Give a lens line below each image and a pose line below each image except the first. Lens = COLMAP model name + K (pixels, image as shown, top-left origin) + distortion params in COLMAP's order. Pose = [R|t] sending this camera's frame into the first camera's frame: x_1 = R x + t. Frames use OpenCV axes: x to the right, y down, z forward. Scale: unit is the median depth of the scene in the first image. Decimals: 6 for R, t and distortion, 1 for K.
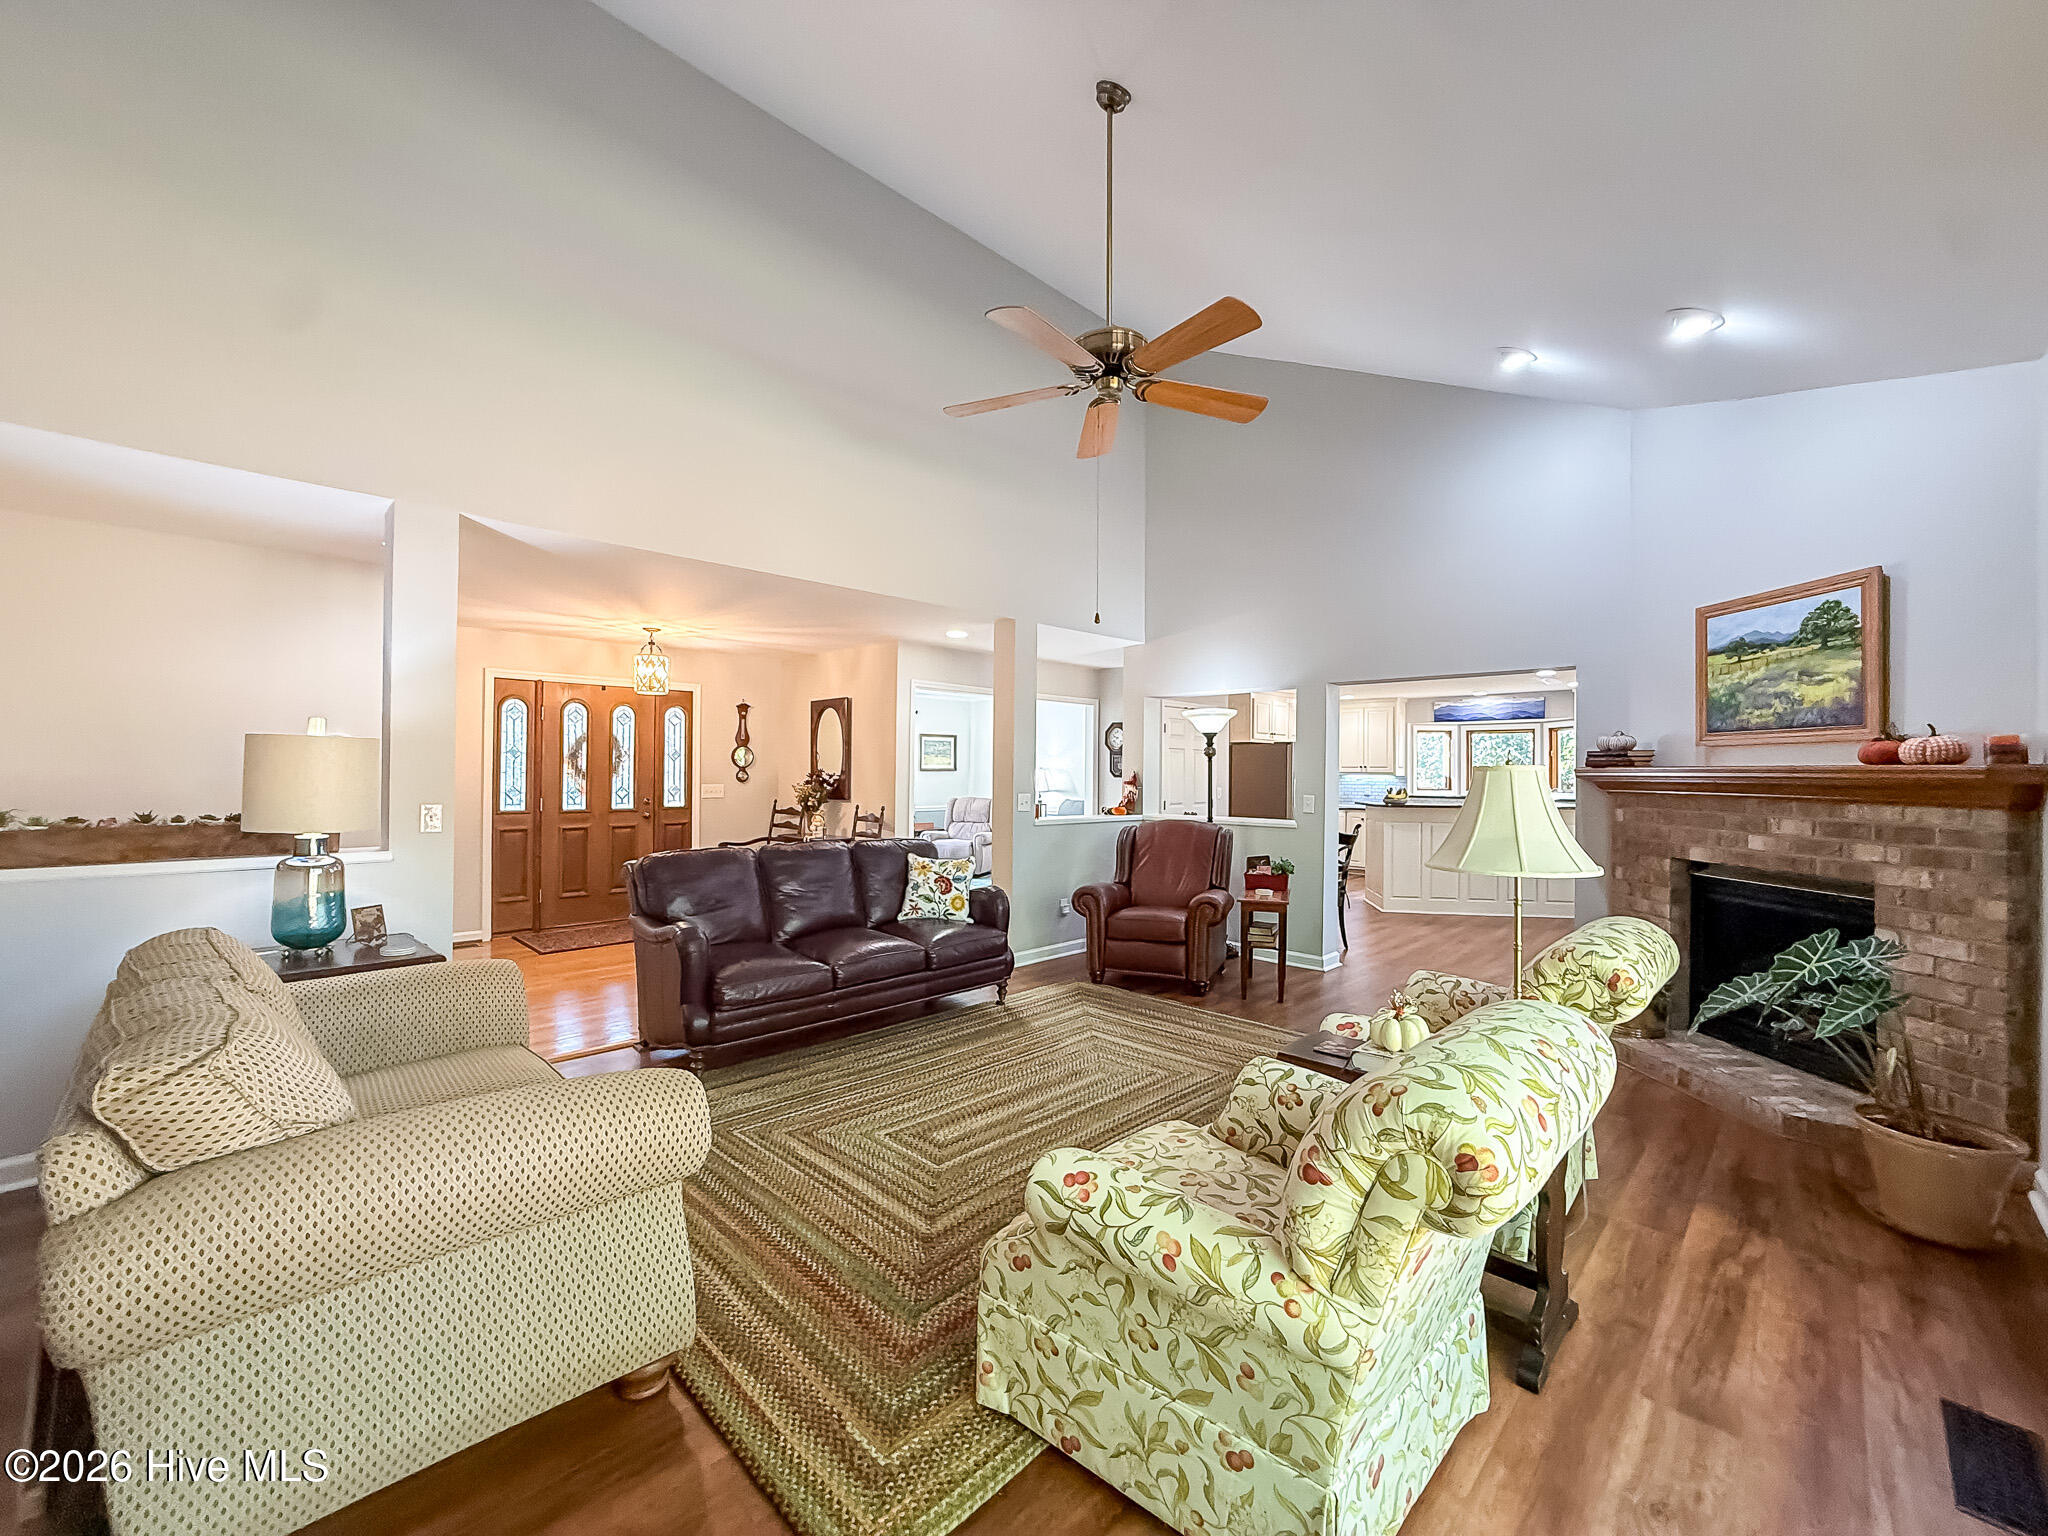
lens RADIAL K [[814.9, 0, 1022.8], [0, 814.9, 781.5], [0, 0, 1]] dist [-0.008932, 0.001711]
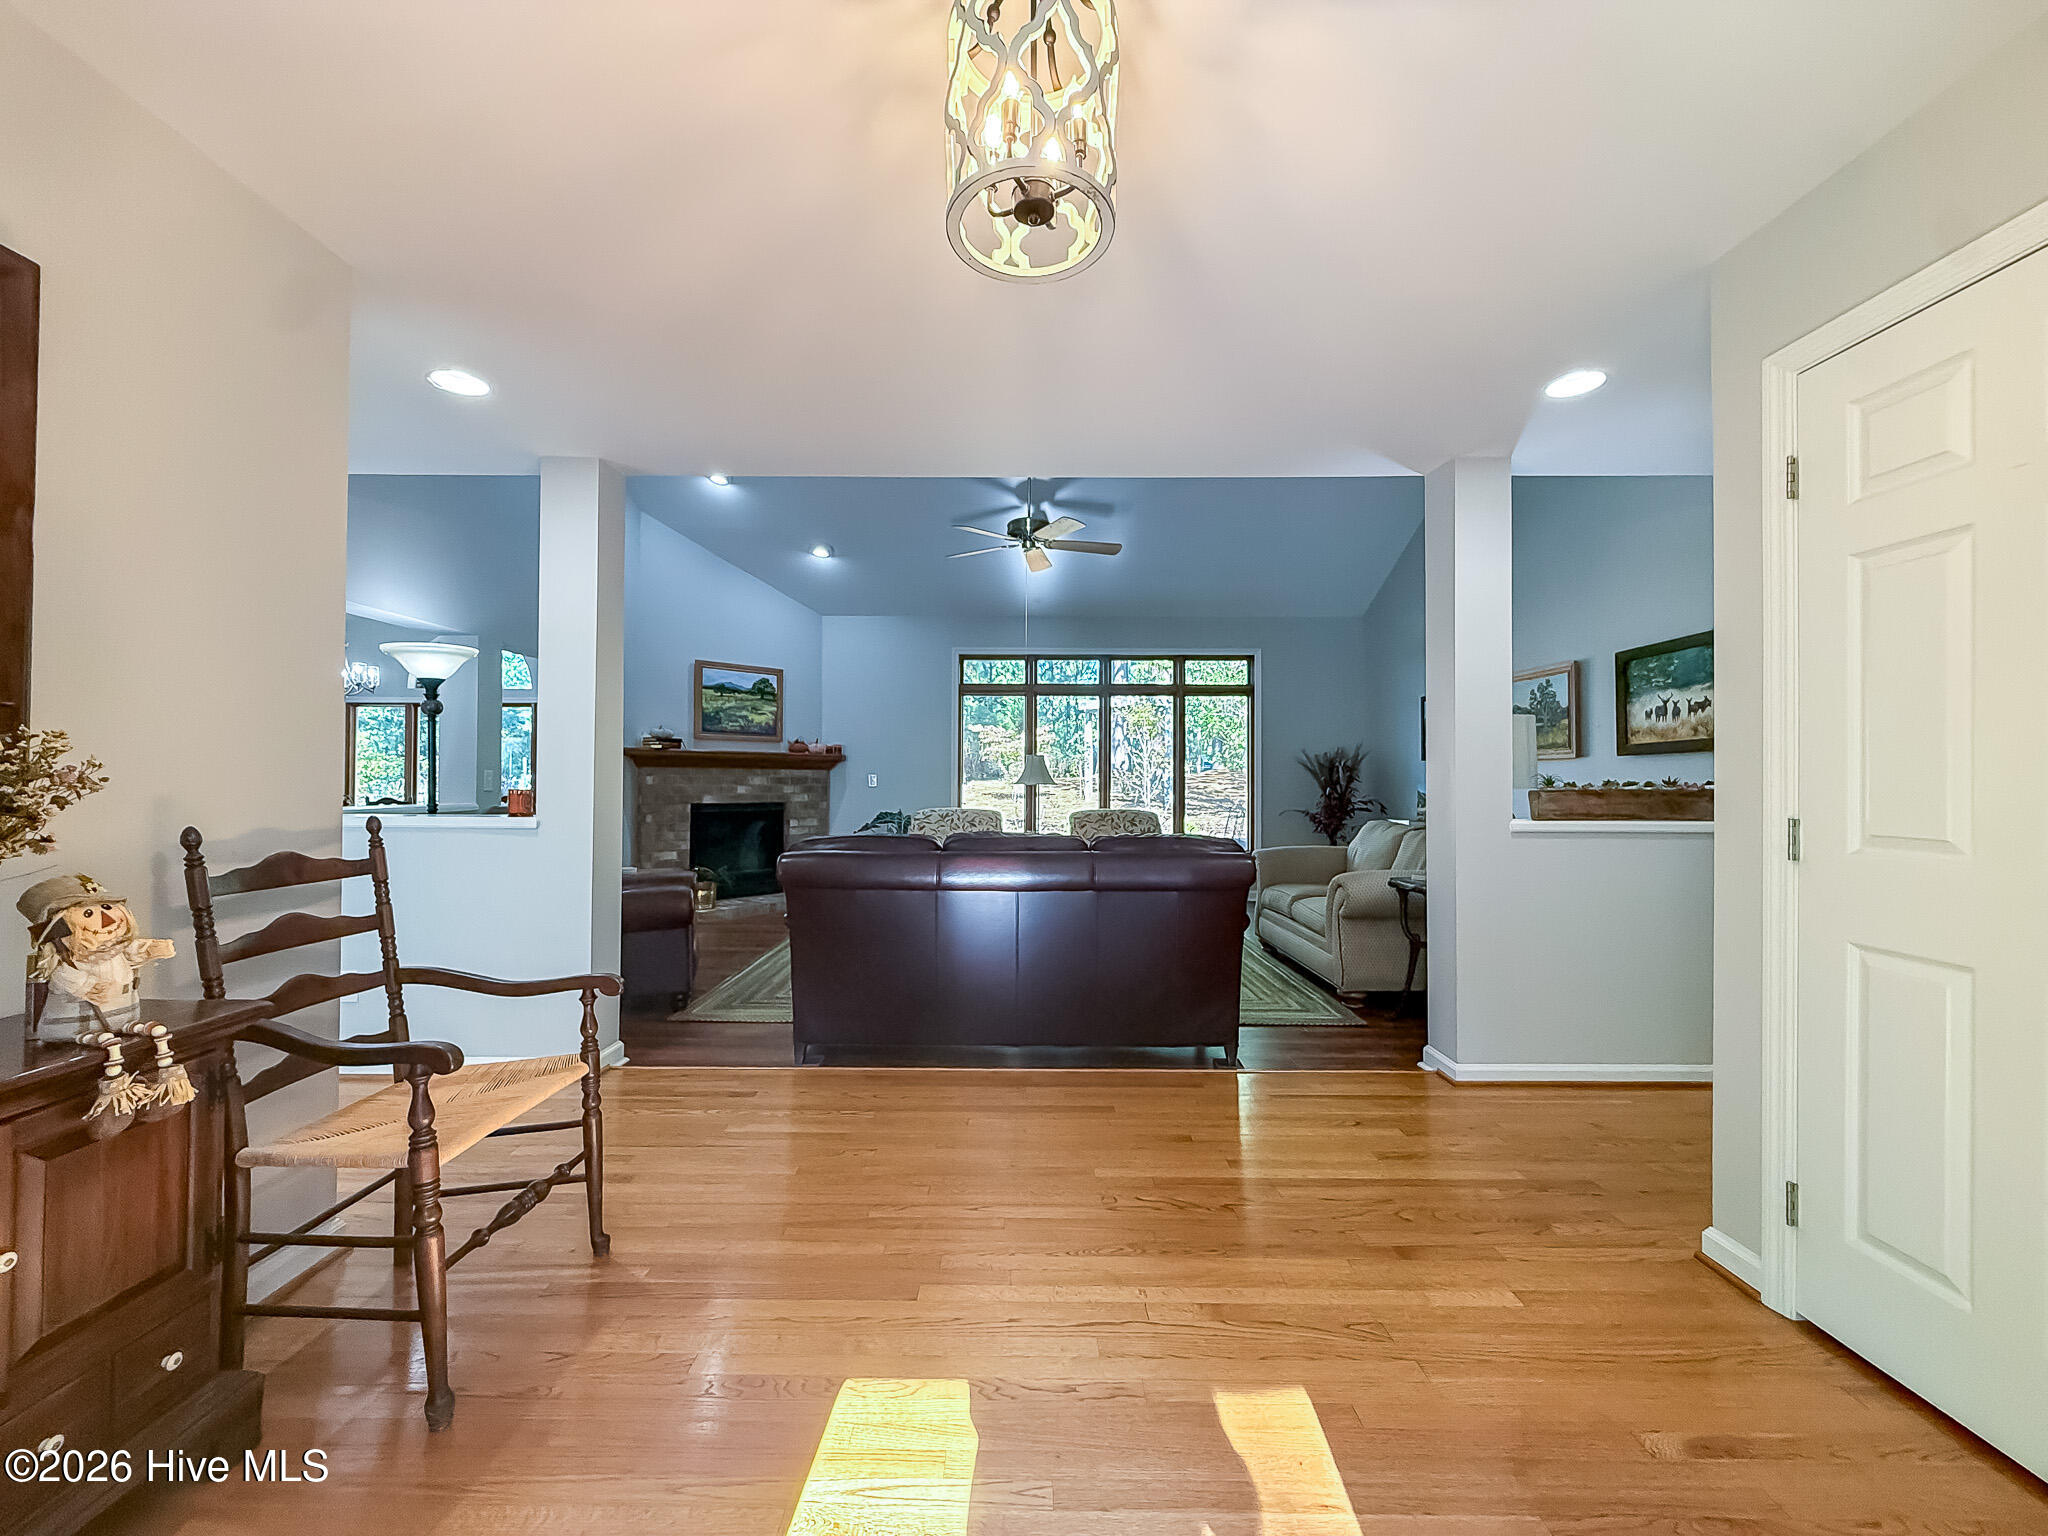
lens RADIAL K [[814.9, 0, 1017.6], [0, 814.9, 767.9], [0, 0, 1]] dist [-0.008932, 0.001711]
pose [[-0.707448, -0.001793, 0.706763, -0.923572], [-0.002921, 0.999996, -0.000388, 0.018953], [-0.706760, -0.002339, -0.707450, 1.800415]]
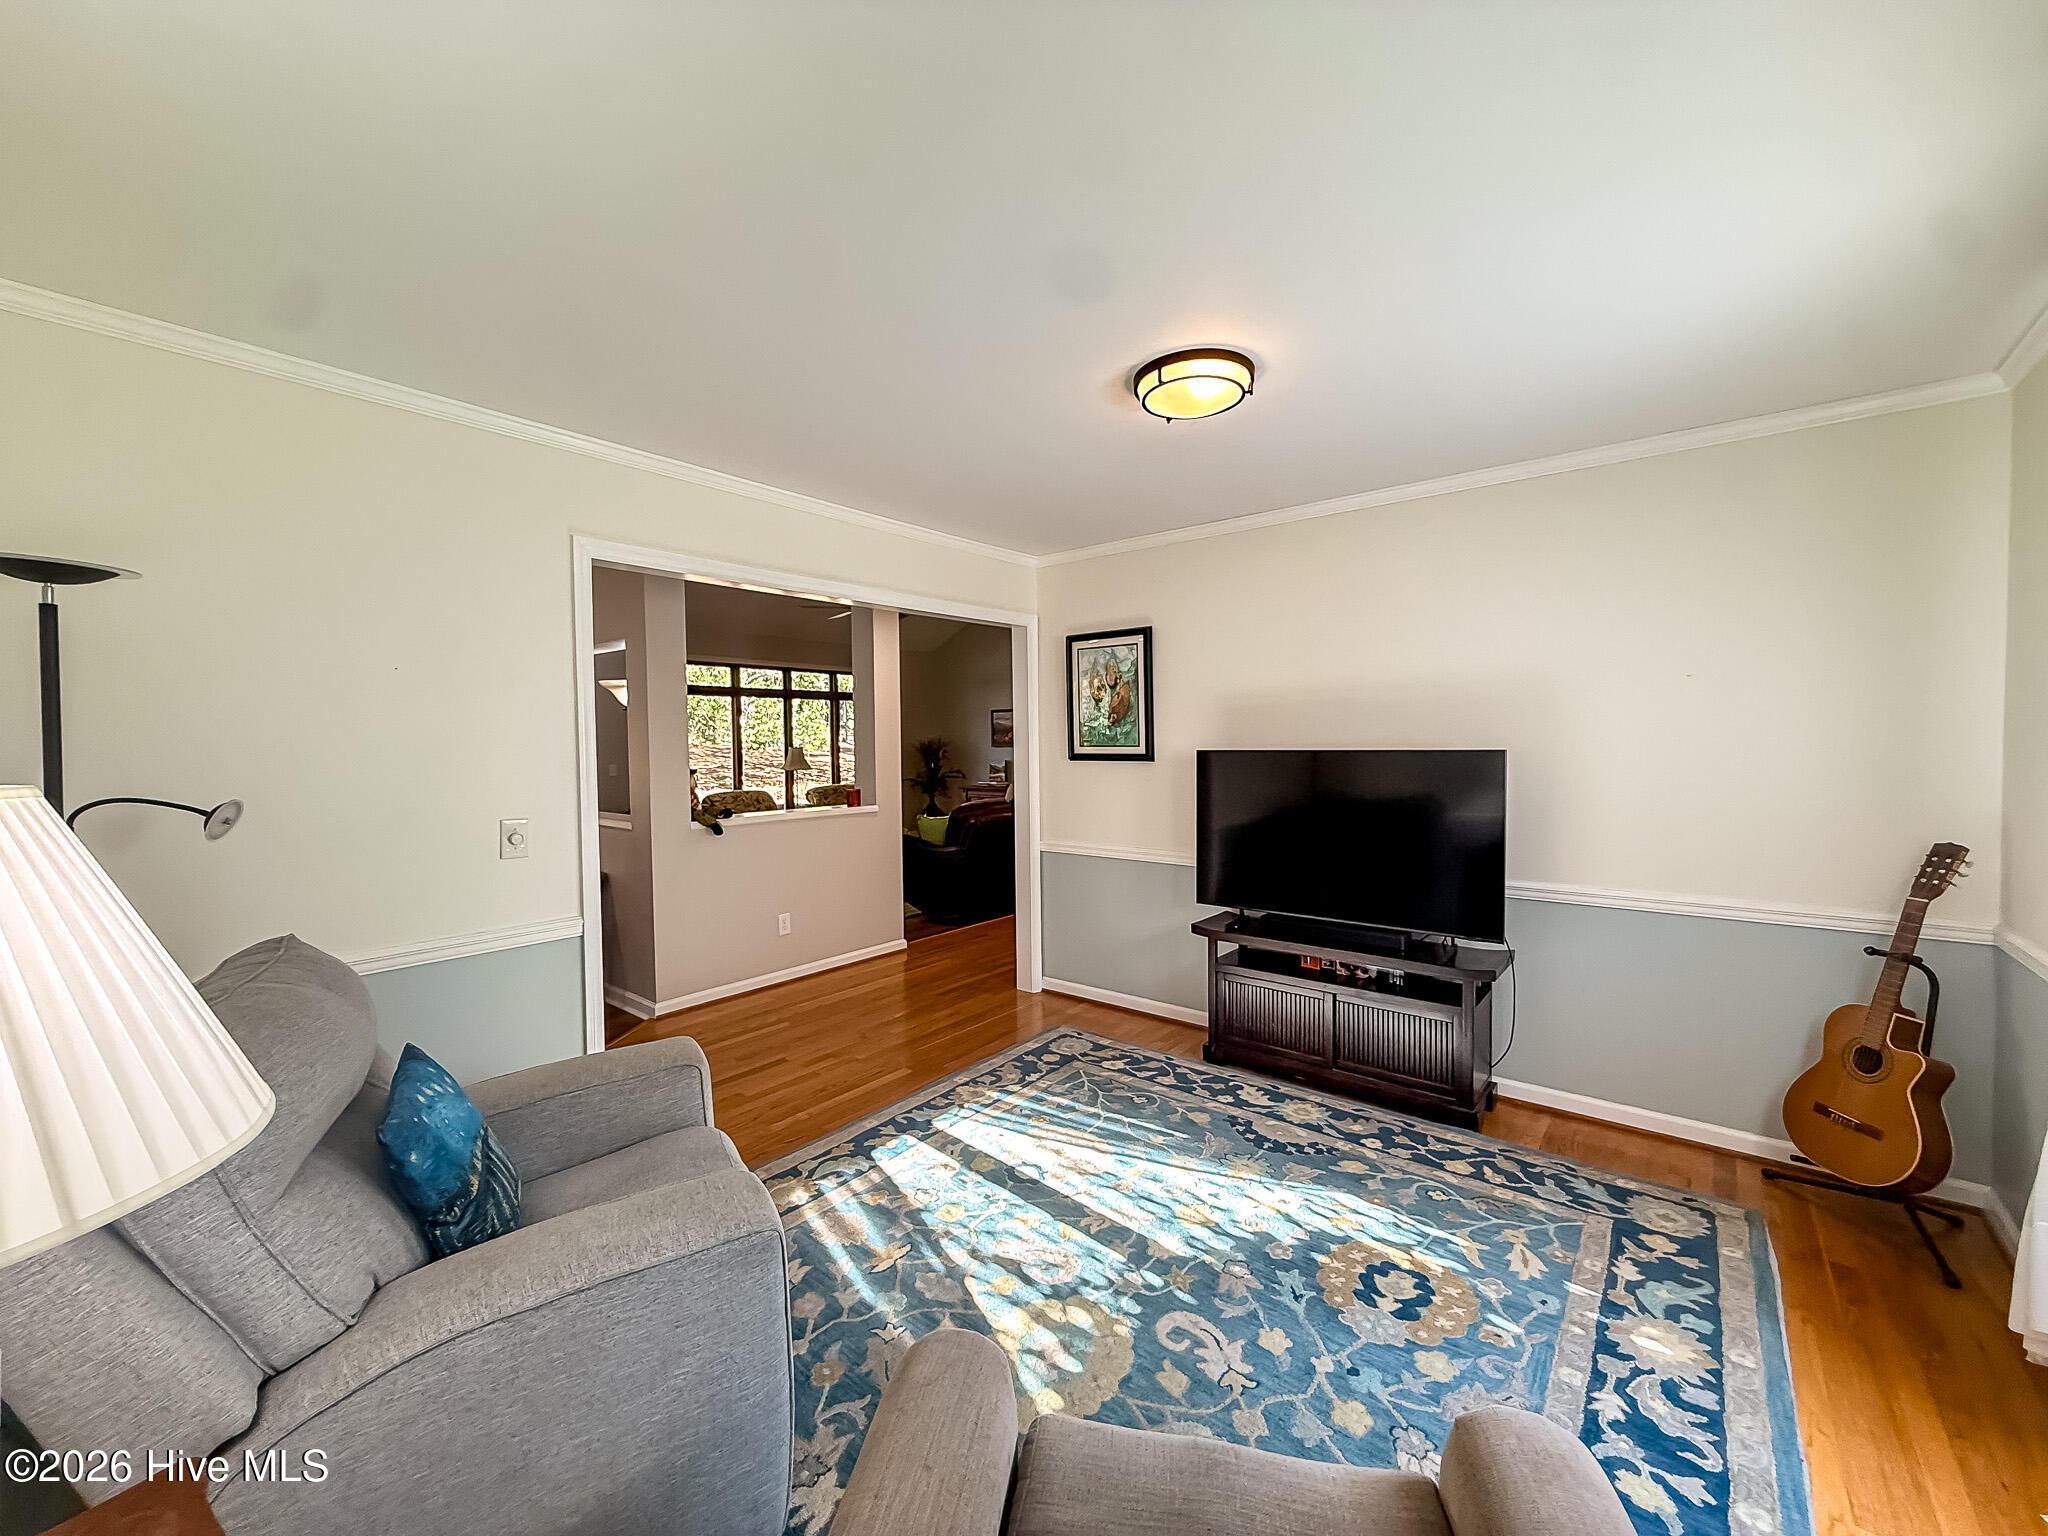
lens RADIAL K [[814.9, 0, 1035.0], [0, 814.9, 761.8], [0, 0, 1]] dist [-0.008932, 0.001711]
pose [[-0.993295, 0.004570, -0.115519, -0.116391], [0.000598, 0.999408, 0.034396, -0.048827], [0.115608, 0.034096, -0.992710, 2.944975]]
